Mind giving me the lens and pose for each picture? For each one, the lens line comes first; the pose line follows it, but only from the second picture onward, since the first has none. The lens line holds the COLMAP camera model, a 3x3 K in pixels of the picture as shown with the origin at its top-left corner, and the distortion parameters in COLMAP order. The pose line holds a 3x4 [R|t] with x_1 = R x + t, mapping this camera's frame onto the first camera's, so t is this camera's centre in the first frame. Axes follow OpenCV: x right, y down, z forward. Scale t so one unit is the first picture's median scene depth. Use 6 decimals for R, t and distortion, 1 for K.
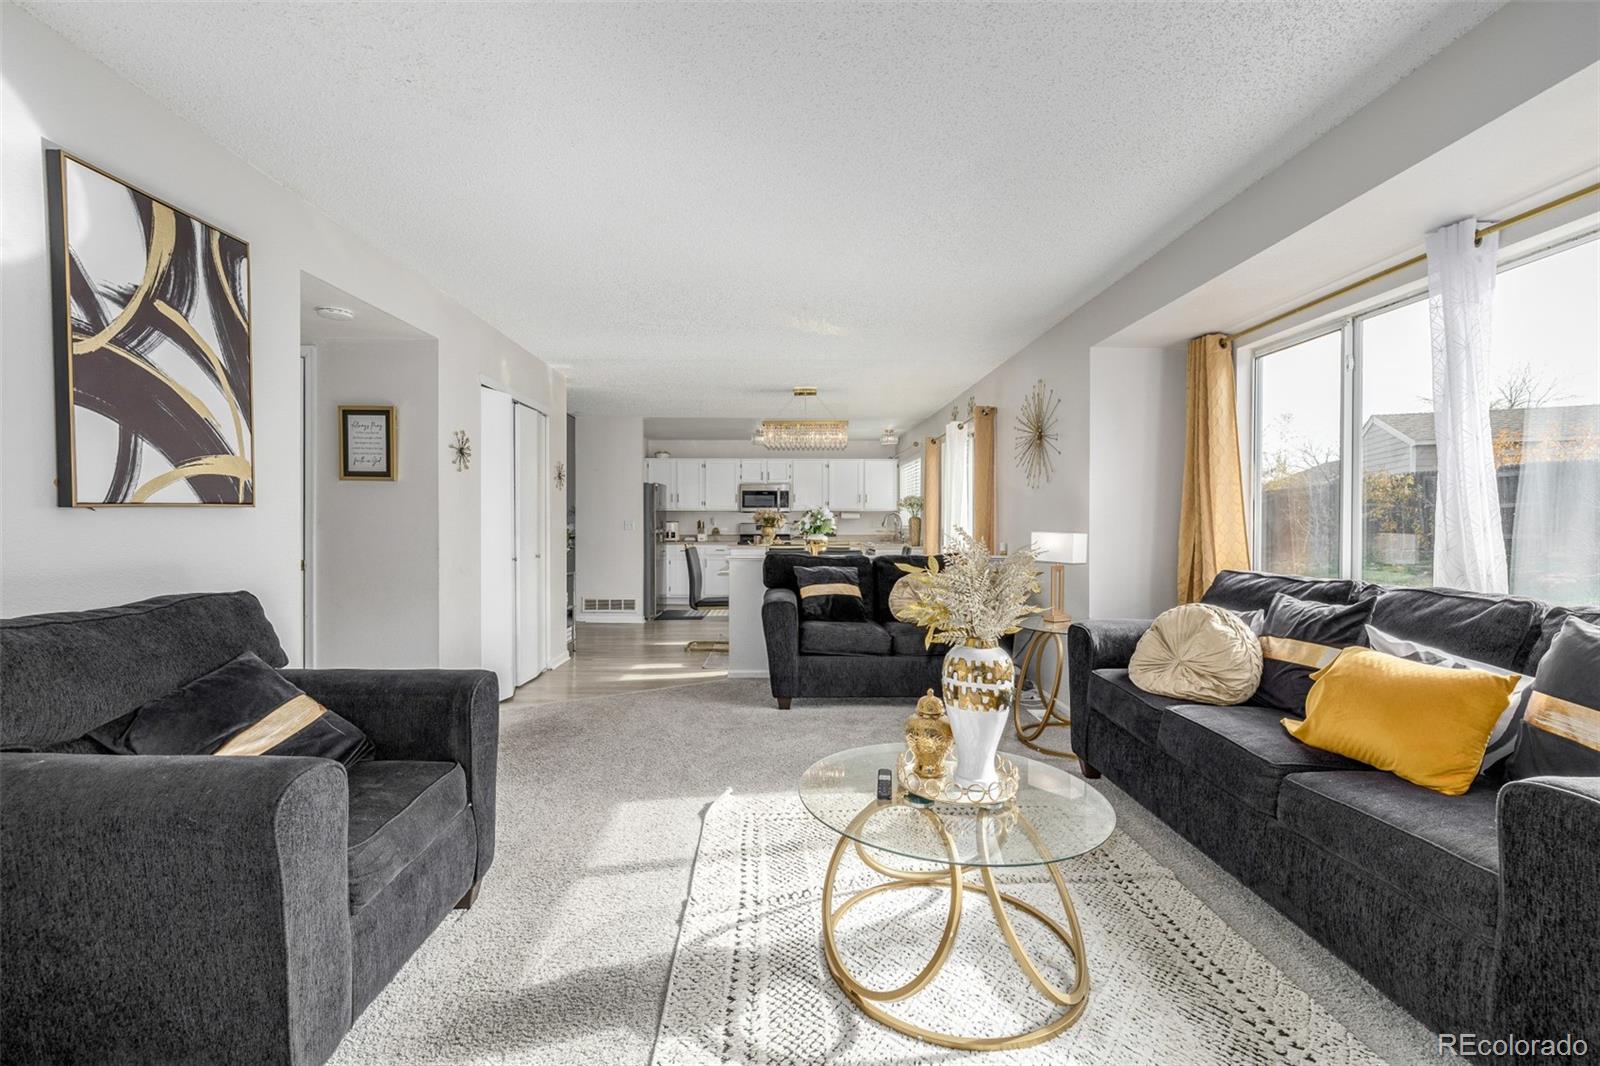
lens RADIAL K [[681.4, 0, 791.6], [0, 681.4, 523.7], [0, 0, 1]] dist [-0.000786, -0.000259]
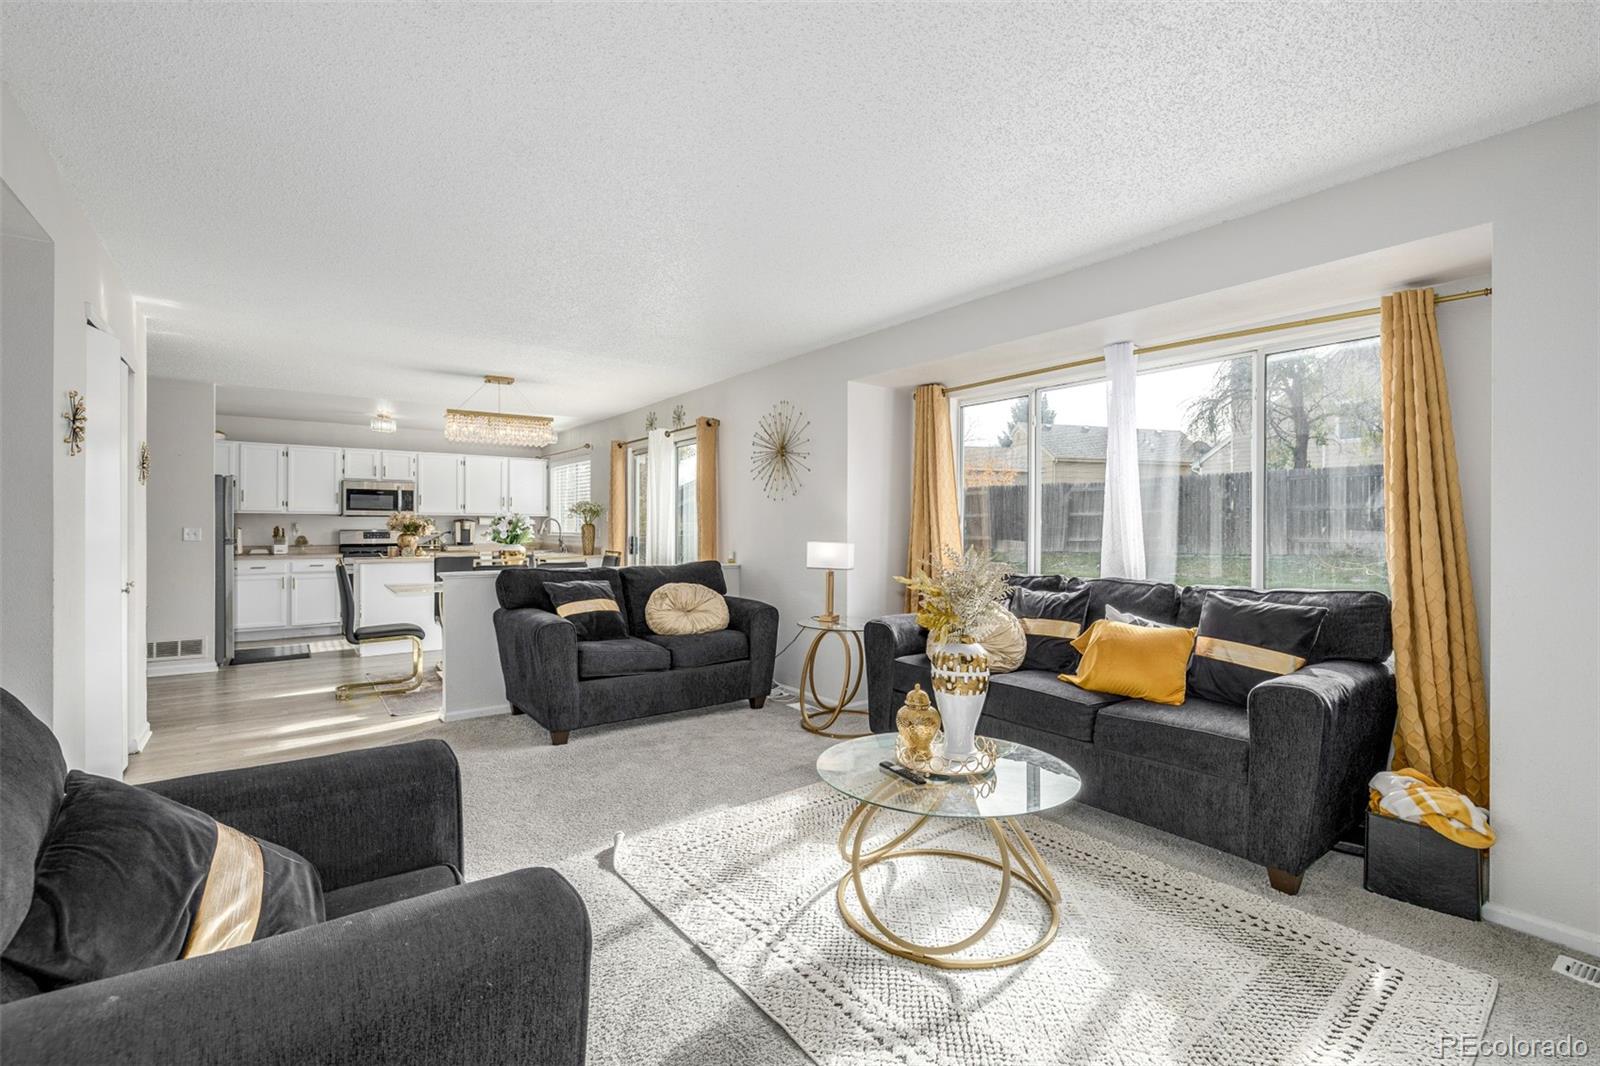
lens RADIAL K [[712.9, 0, 808.4], [0, 712.9, 527.2], [0, 0, 1]] dist [-0.010846, 0.000378]
pose [[0.804688, 0.000444, 0.593698, -0.272838], [-0.000820, 1.000000, 0.000363, -0.009643], [-0.593697, -0.000779, 0.804688, 0.058062]]
